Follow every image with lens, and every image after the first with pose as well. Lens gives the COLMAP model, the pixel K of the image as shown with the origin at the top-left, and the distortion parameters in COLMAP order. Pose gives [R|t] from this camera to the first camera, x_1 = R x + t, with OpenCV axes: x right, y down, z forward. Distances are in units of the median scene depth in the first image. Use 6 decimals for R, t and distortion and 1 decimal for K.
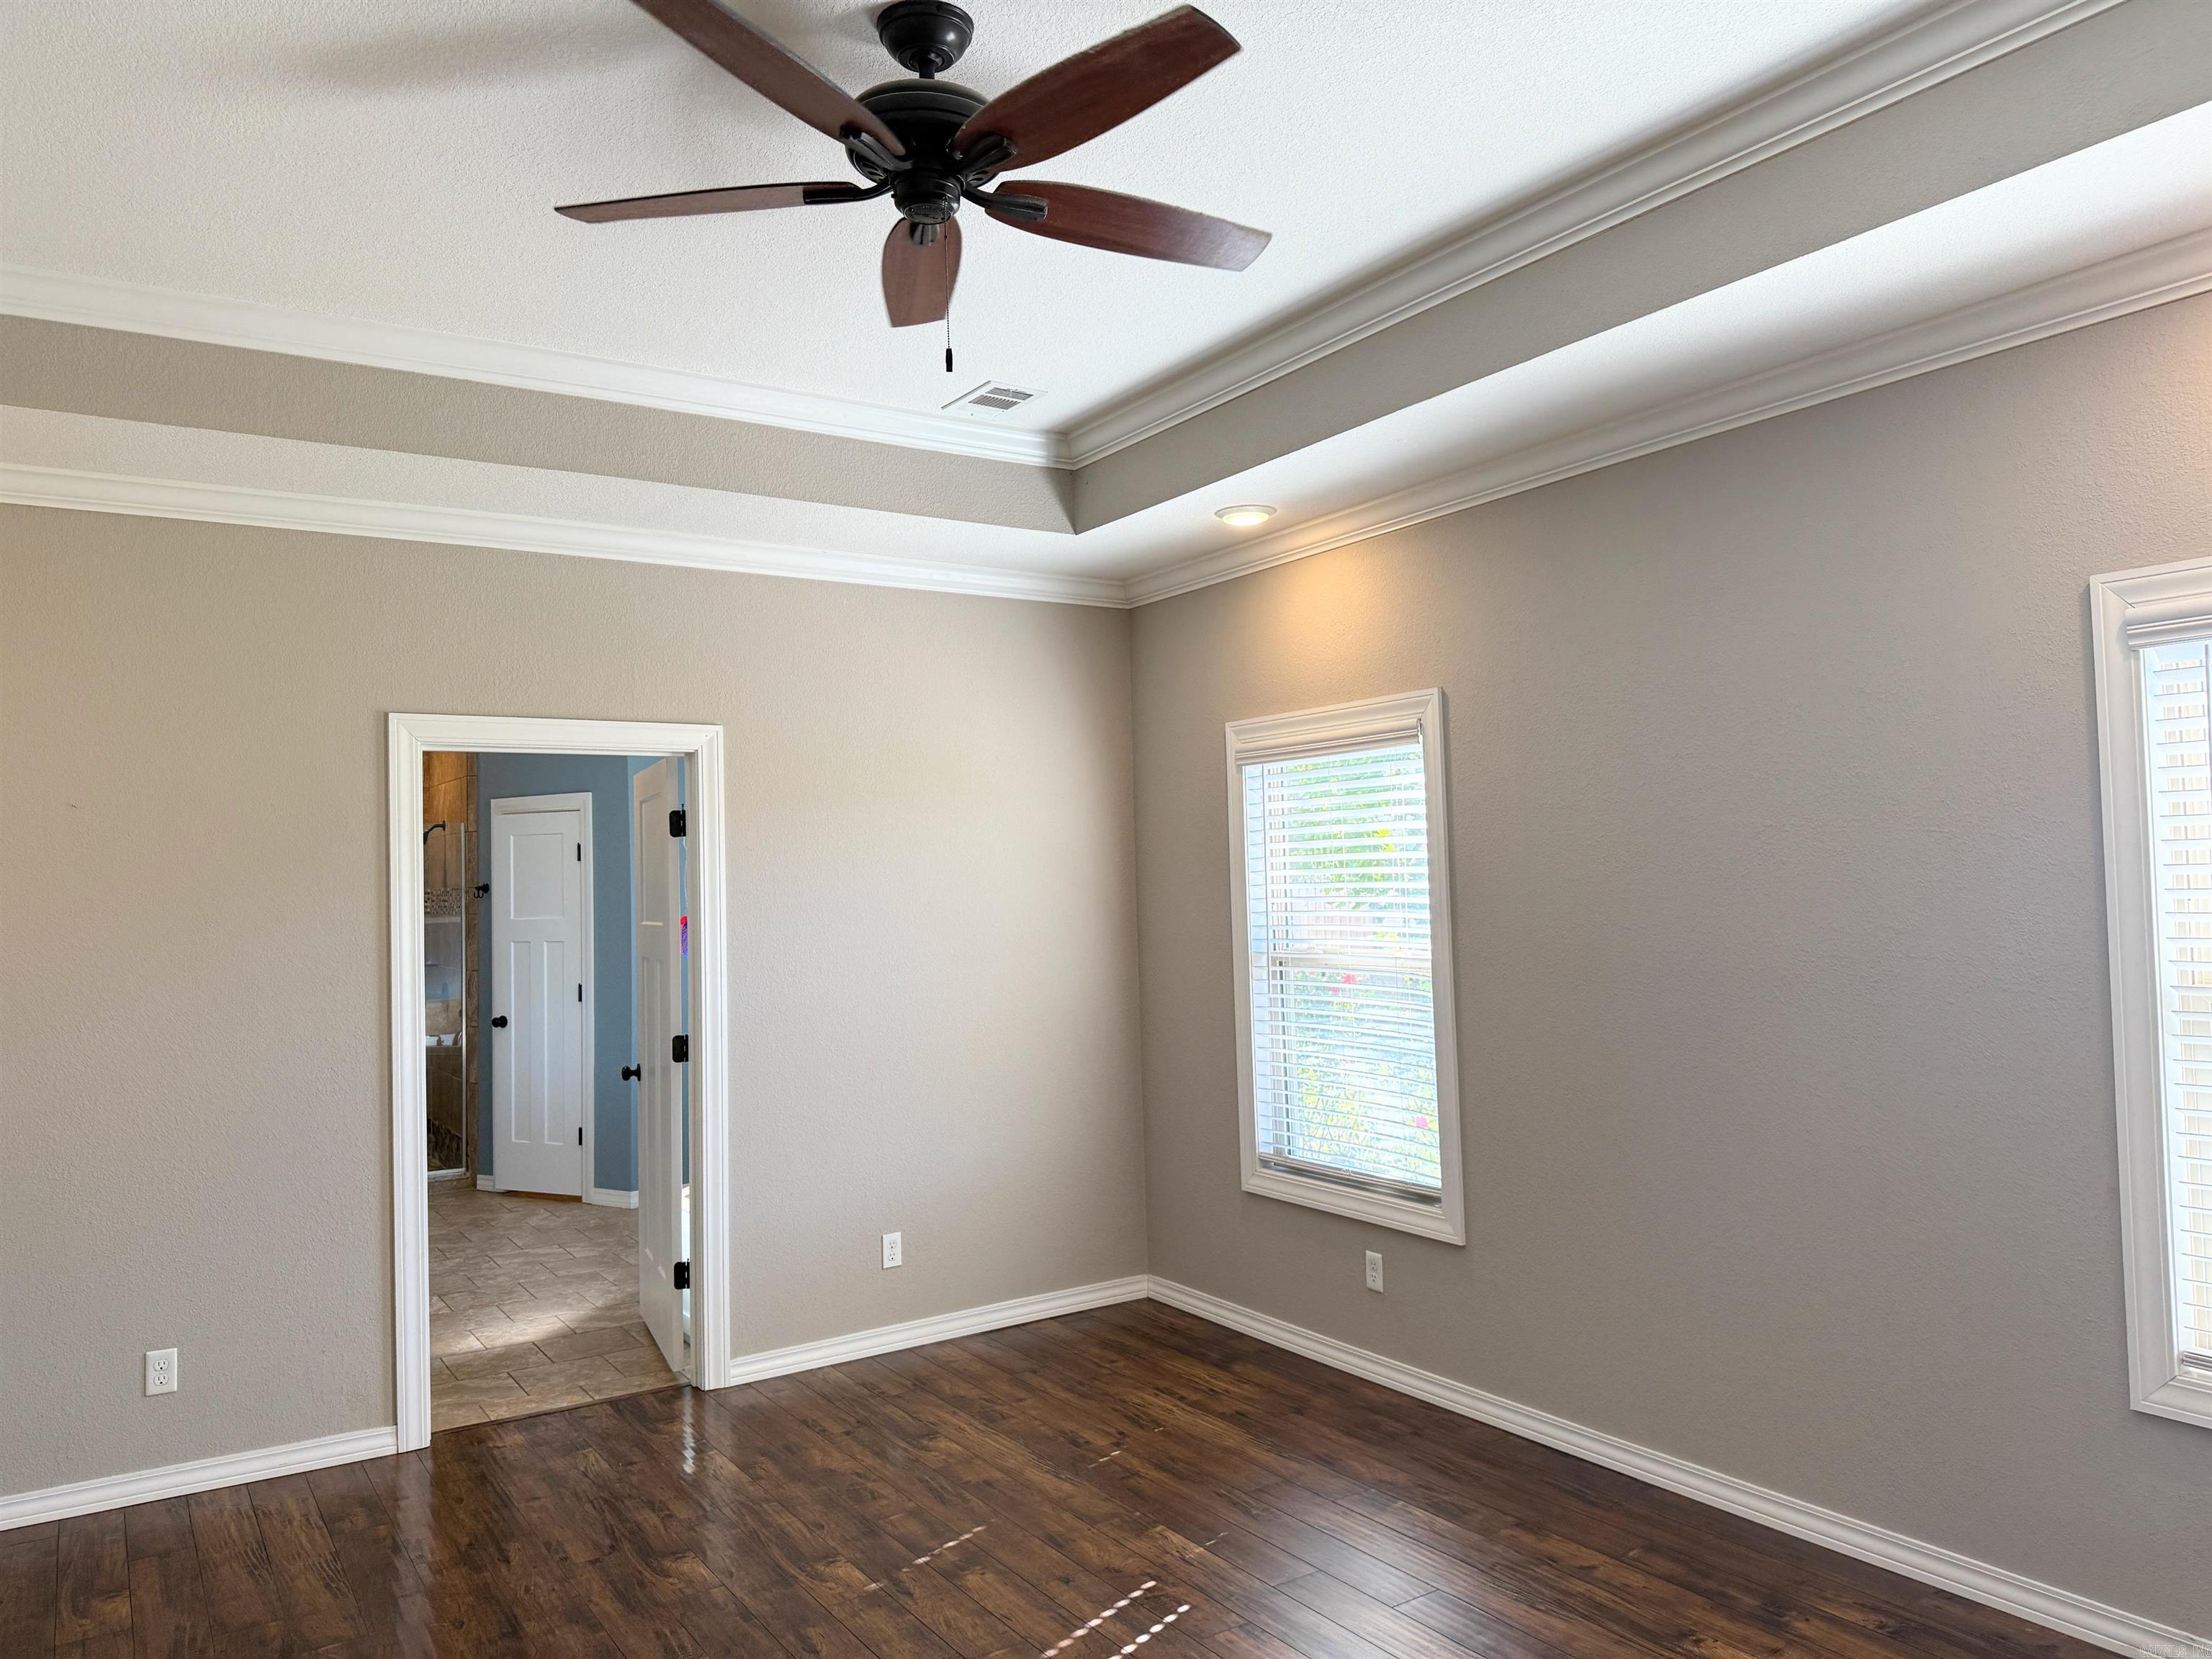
lens RADIAL K [[1575.8, 0, 1110.3], [0, 1575.8, 827.1], [0, 0, 1]] dist [0.032991, -0.005721]
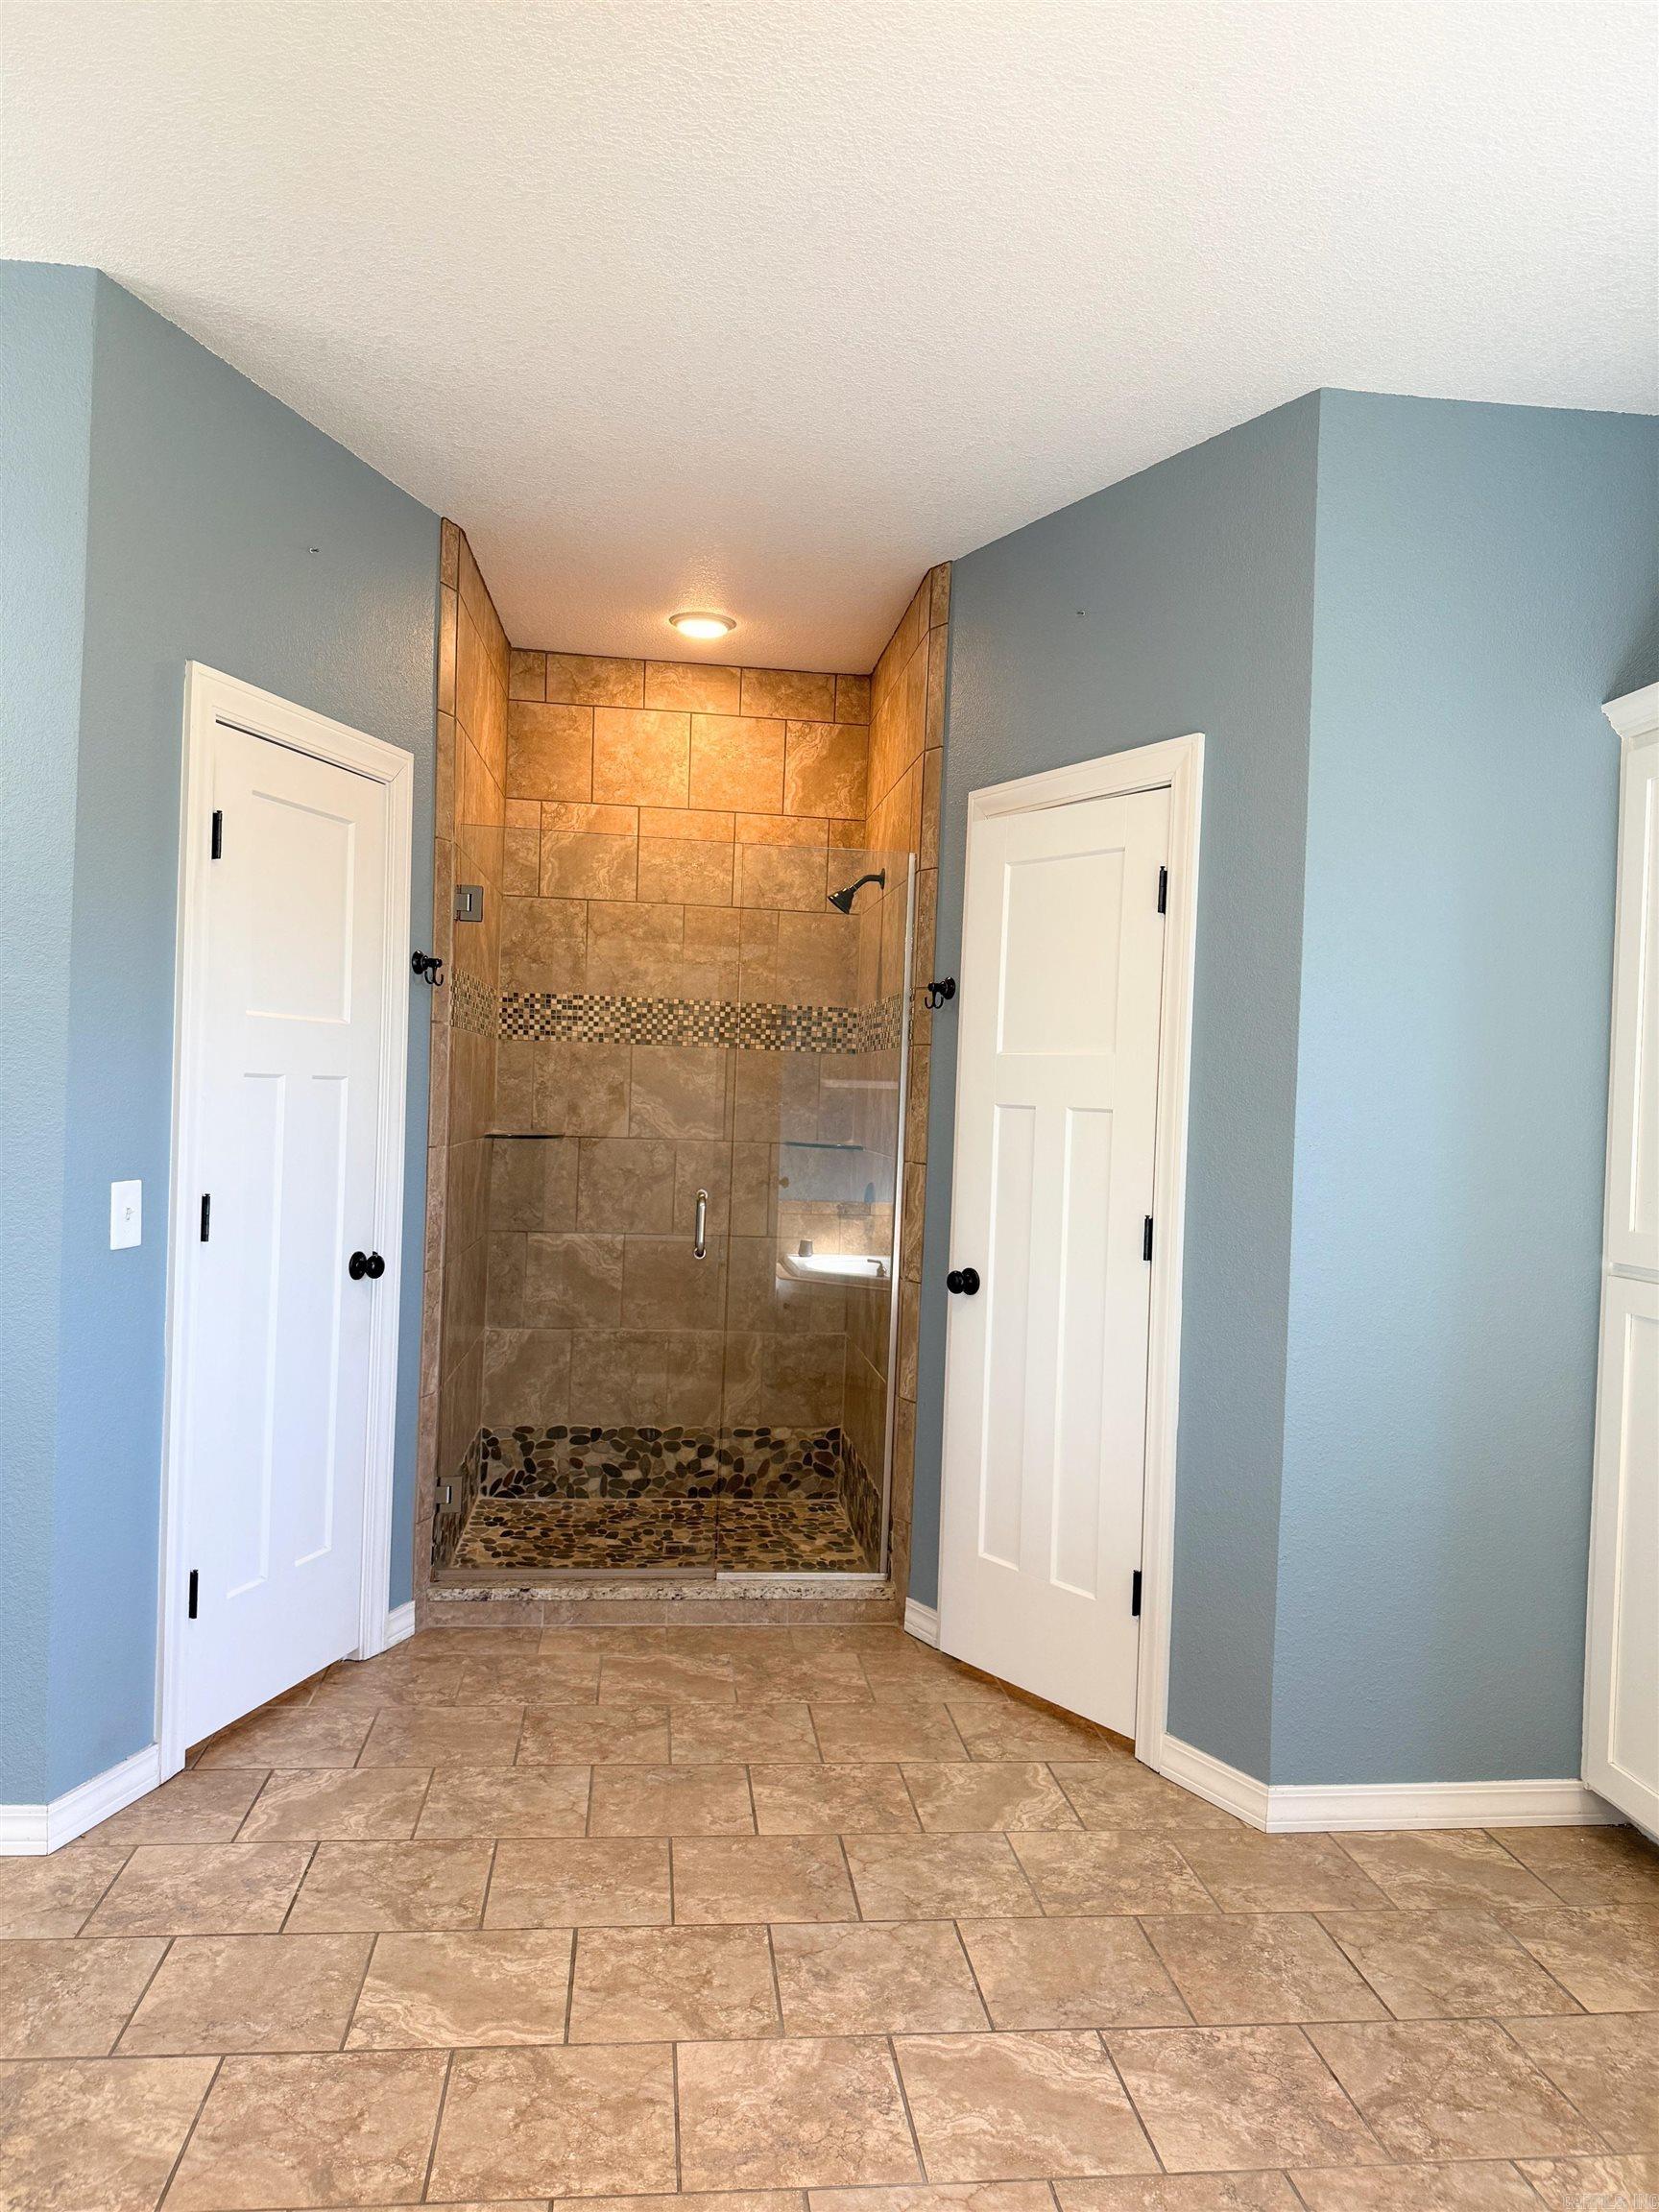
lens RADIAL K [[1575.8, 0, 828.1], [0, 1575.8, 1105.8], [0, 0, 1]] dist [0.032991, -0.005721]
pose [[0.893885, 0.060162, -0.444242, -0.221890], [-0.040422, 0.997734, 0.053784, 0.050527], [0.446471, -0.030120, 0.894291, 0.578597]]
